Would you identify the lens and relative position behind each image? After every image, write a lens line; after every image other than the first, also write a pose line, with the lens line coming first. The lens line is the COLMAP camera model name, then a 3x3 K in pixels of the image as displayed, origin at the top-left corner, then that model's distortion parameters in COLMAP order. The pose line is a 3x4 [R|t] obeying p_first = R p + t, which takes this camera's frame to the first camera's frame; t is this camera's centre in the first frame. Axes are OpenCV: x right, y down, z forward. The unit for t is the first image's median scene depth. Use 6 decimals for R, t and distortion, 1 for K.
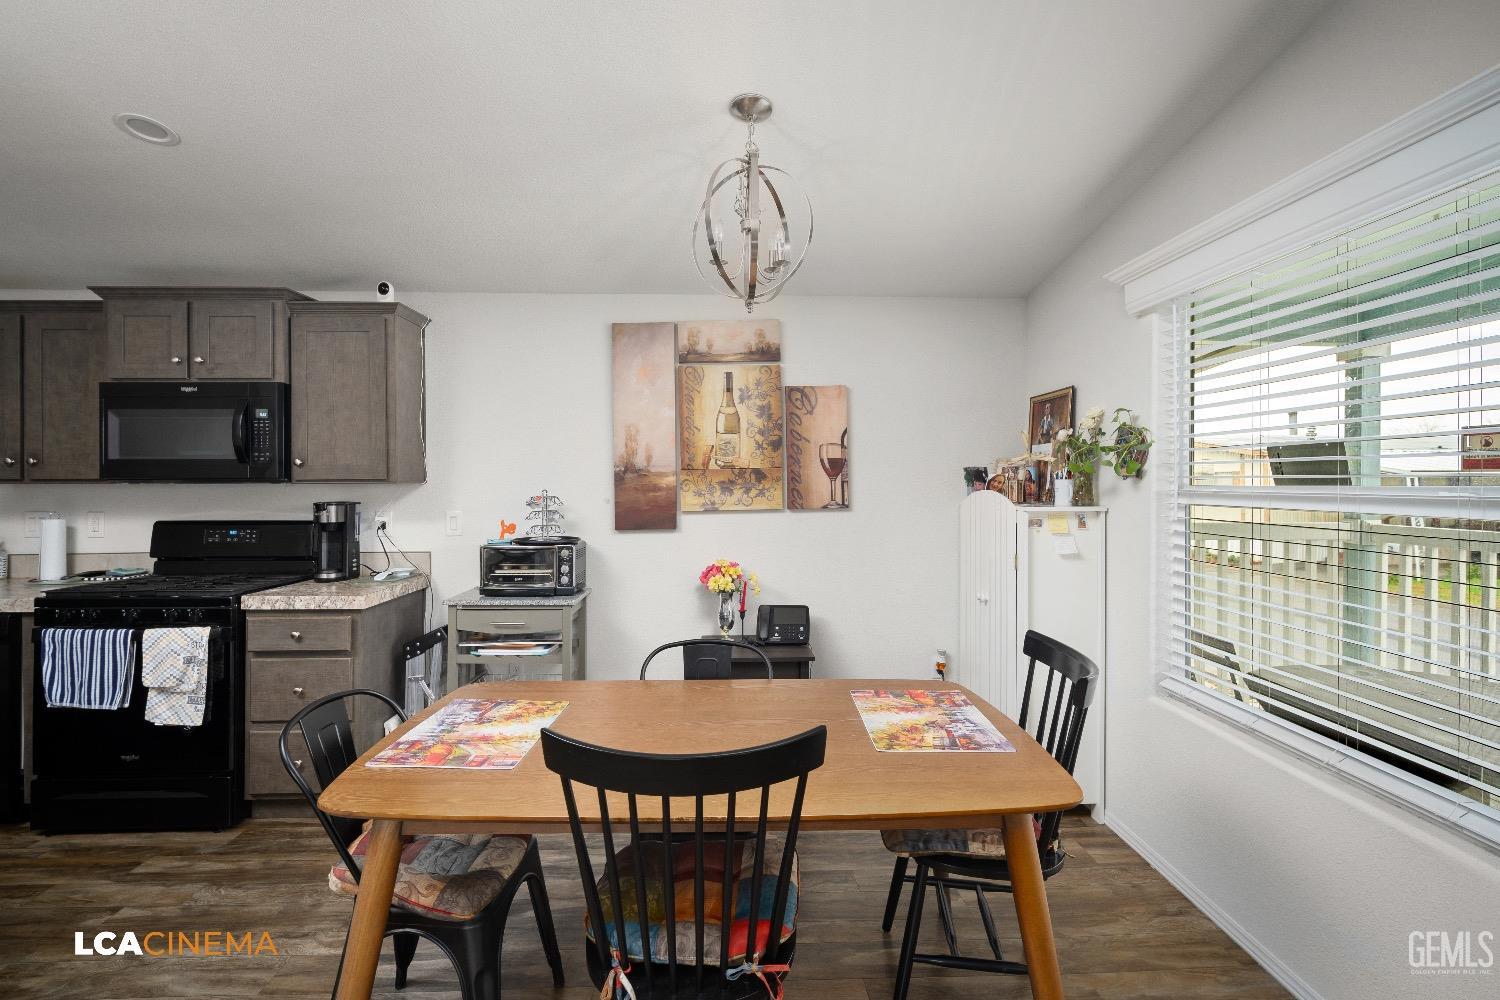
lens RADIAL K [[676.2, 0, 731.9], [0, 676.2, 480.5], [0, 0, 1]] dist [0.000083, 0.000358]
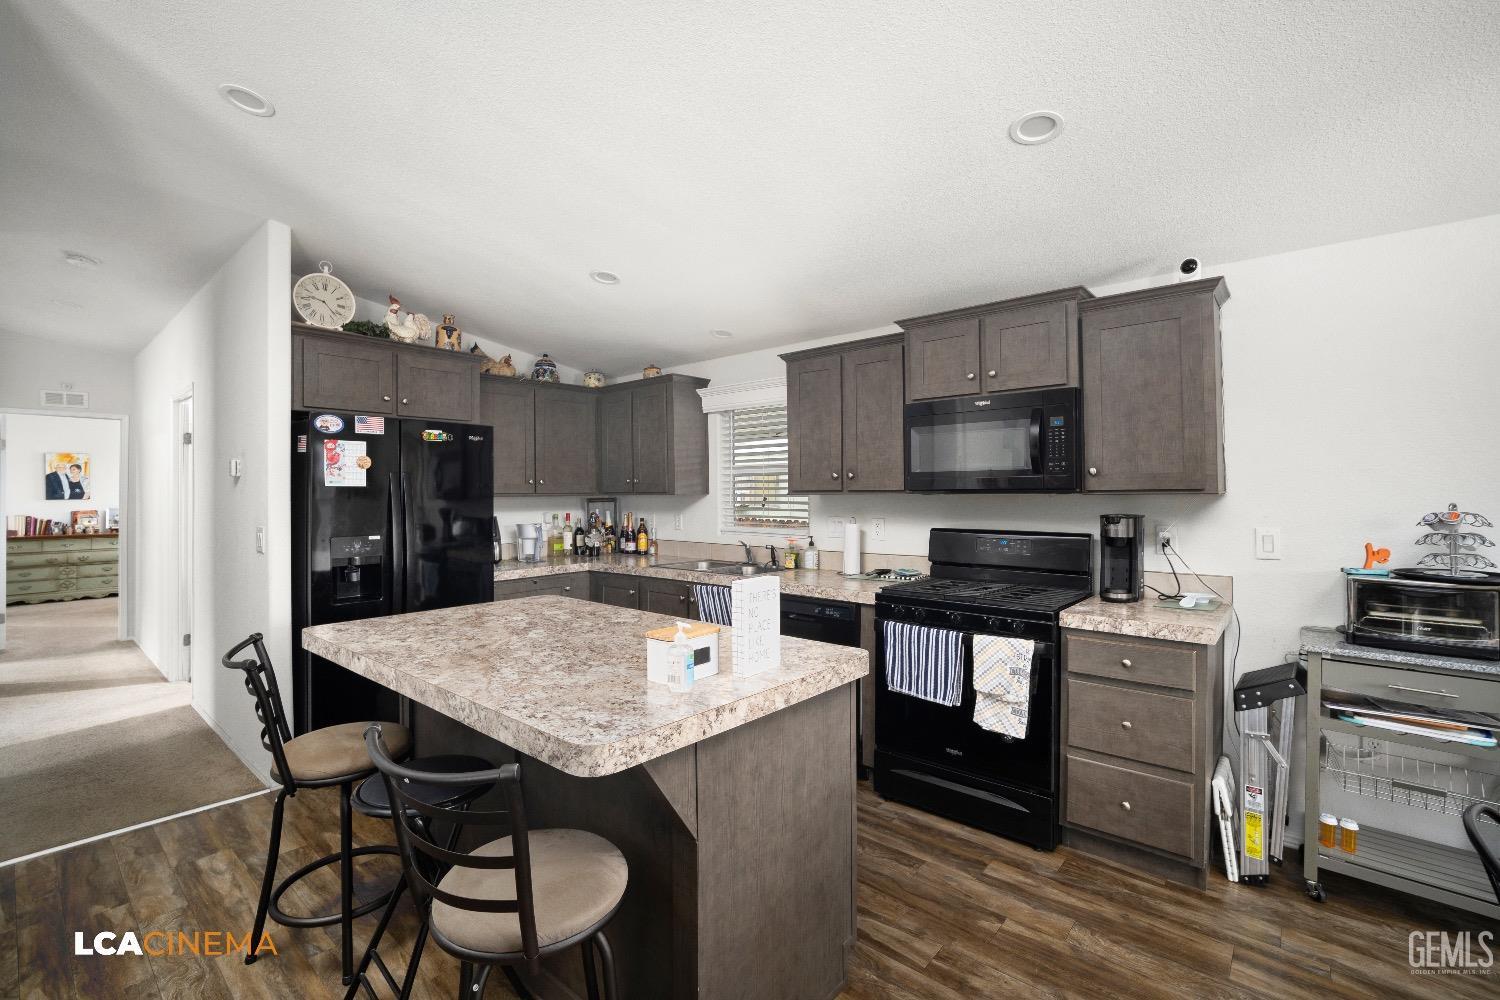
lens RADIAL K [[656.7, 0, 750.5], [0, 656.7, 482.5], [0, 0, 1]] dist [-0.001712, 0.000157]
pose [[0.746690, -0.010300, -0.665092, -0.425041], [0.005179, 0.999940, -0.009671, -0.005733], [0.665151, 0.003777, 0.746699, 0.014210]]
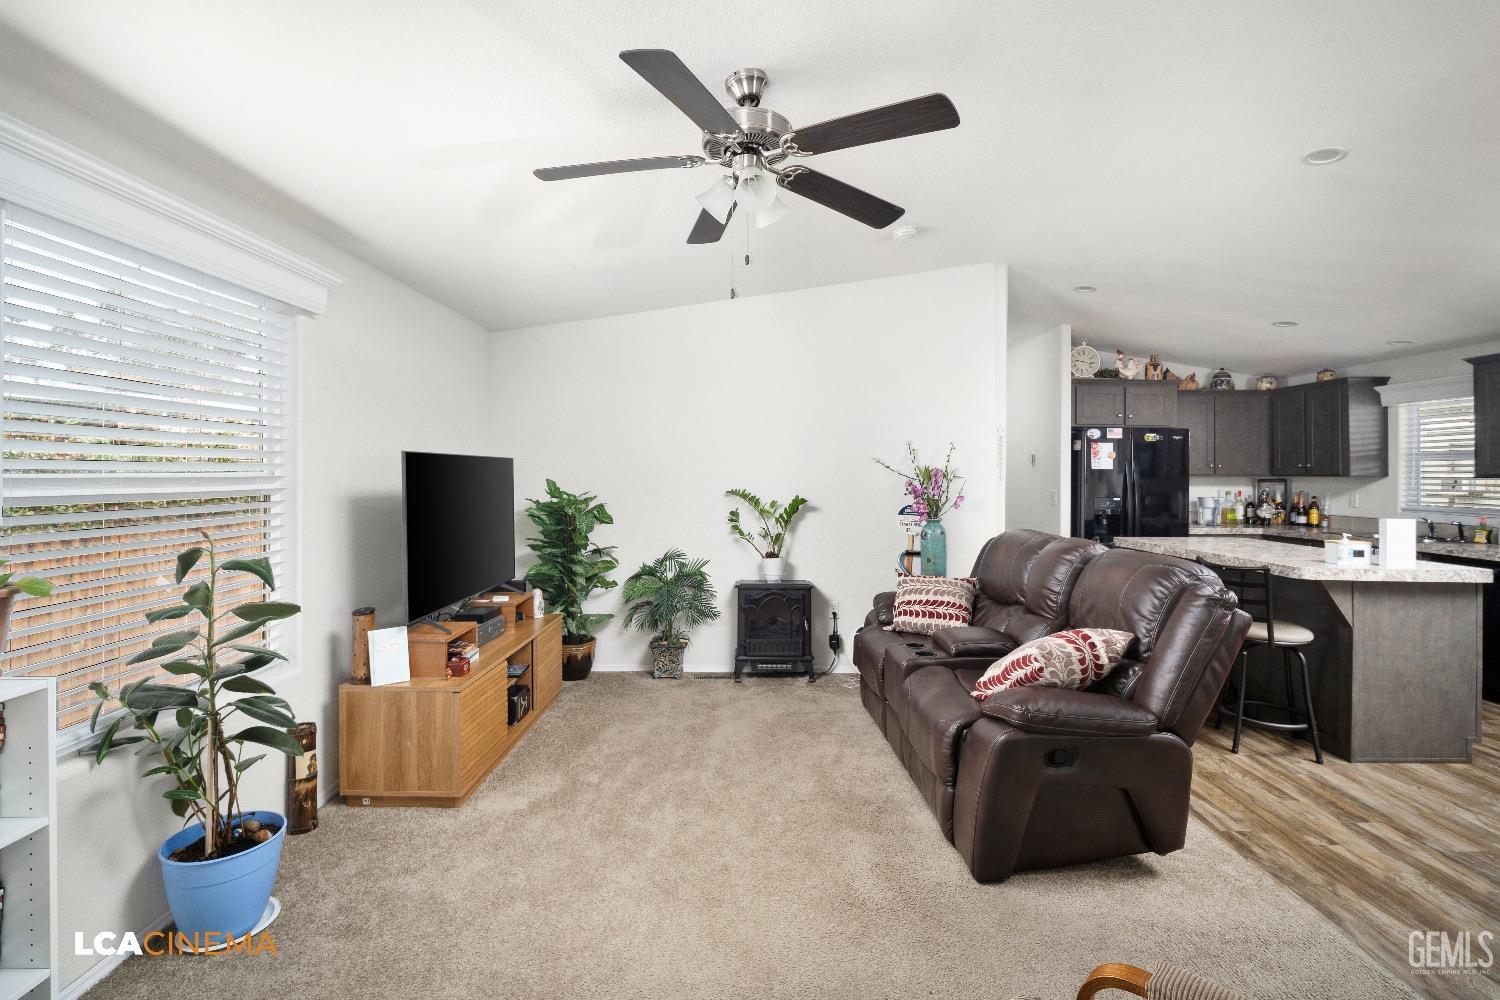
lens RADIAL K [[687.1, 0, 757.6], [0, 687.1, 472.1], [0, 0, 1]] dist [-0.003077, -0.000042]
pose [[0.007289, 0.002659, -0.999970, 0.384826], [-0.003065, 0.999992, 0.002637, -0.006246], [0.999969, 0.003046, 0.007297, -0.676071]]
